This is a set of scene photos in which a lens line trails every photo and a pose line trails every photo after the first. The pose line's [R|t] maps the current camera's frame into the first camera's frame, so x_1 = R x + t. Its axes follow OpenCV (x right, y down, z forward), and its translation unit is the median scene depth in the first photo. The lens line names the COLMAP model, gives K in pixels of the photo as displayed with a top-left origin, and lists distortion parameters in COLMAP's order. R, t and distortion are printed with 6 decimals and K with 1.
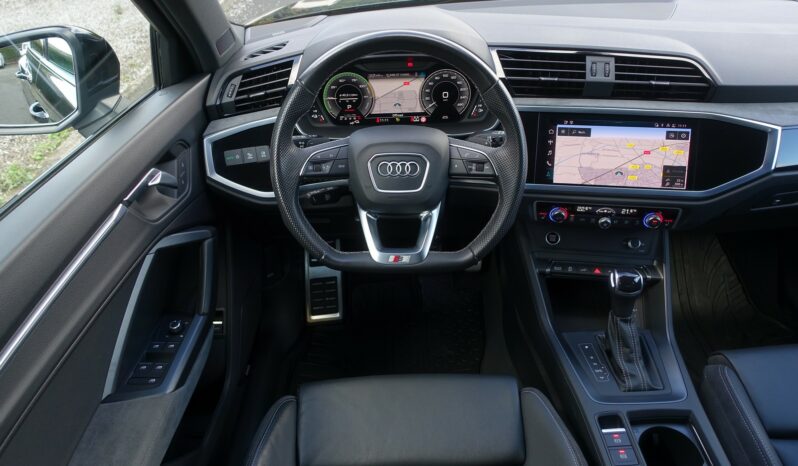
lens RADIAL K [[551.9, 0, 401.4], [0, 551.9, 228.0], [0, 0, 1]] dist [-0.003249, 0.005829]
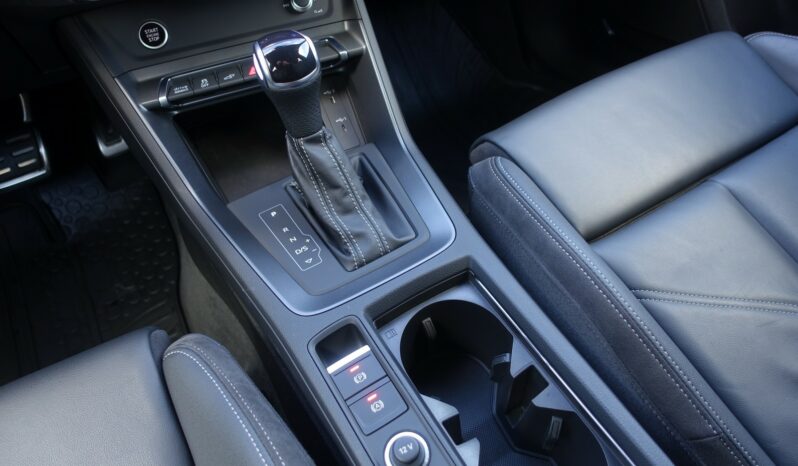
lens RADIAL K [[551.9, 0, 398.2], [0, 551.9, 230.4], [0, 0, 1]] dist [-0.003249, 0.005829]
pose [[0.865872, -0.387099, 0.316892, 0.268275], [0.301942, 0.909444, 0.285907, 0.116739], [-0.398870, -0.151876, 0.904343, 0.478668]]
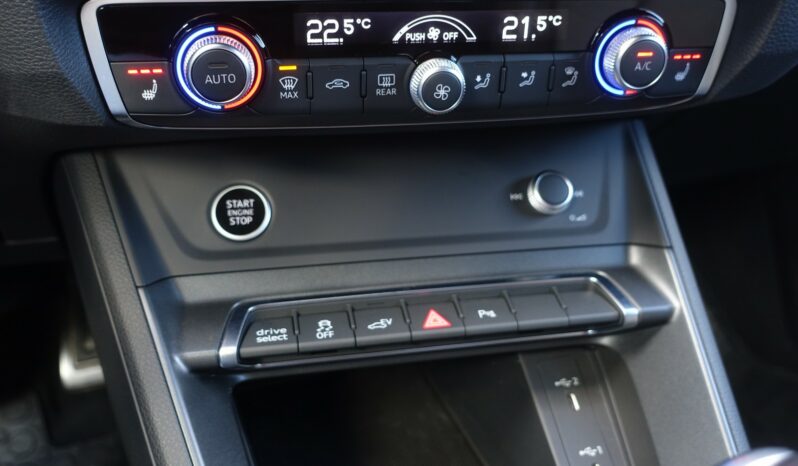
lens RADIAL K [[764.0, 0, 401.6], [0, 764.0, 230.0], [0, 0, 1]] dist [-0.005238, 0.000000]
pose [[0.935646, -0.113150, 0.334311, 0.255553], [0.144132, 0.987130, -0.069284, 0.065552], [-0.322169, 0.113010, 0.939913, 0.749340]]
